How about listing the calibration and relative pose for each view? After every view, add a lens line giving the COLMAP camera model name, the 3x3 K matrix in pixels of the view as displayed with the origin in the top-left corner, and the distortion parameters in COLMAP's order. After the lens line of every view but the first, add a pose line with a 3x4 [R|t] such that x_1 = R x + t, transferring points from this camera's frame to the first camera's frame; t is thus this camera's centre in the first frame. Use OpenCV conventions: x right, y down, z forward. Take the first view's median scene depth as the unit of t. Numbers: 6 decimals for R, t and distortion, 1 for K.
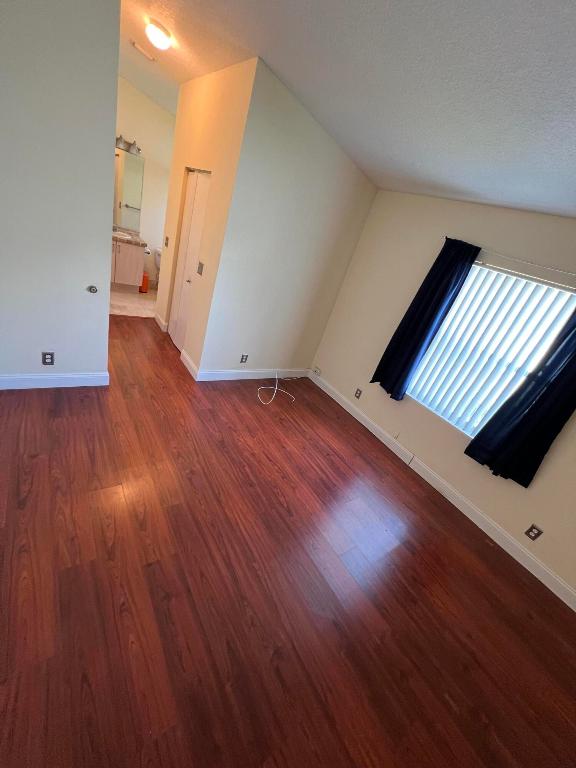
lens RADIAL K [[305.4, 0, 288.0], [0, 305.4, 384.0], [0, 0, 1]] dist [0.002045, 0.000048]
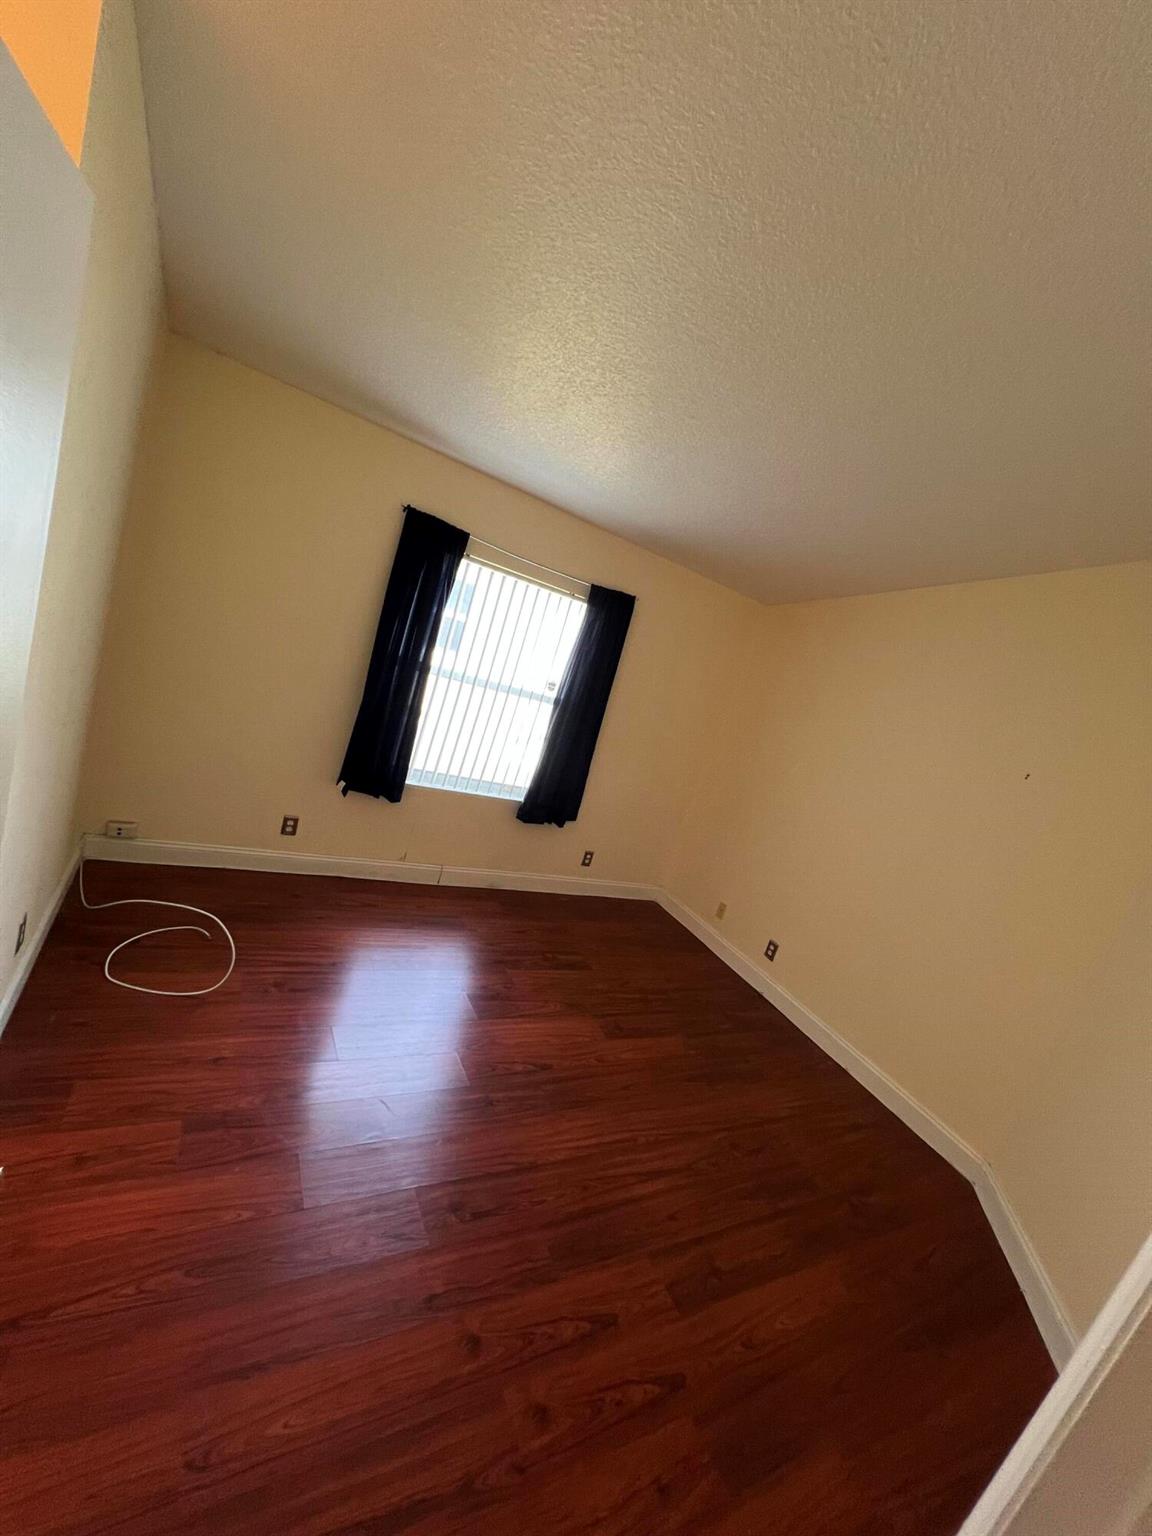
lens RADIAL K [[610.8, 0, 576.0], [0, 610.8, 768.0], [0, 0, 1]] dist [0.002045, 0.000048]
pose [[0.188661, -0.436137, 0.879881, -0.663633], [0.200335, 0.894222, 0.400291, -0.475322], [-0.961391, 0.100752, 0.256078, 0.511992]]
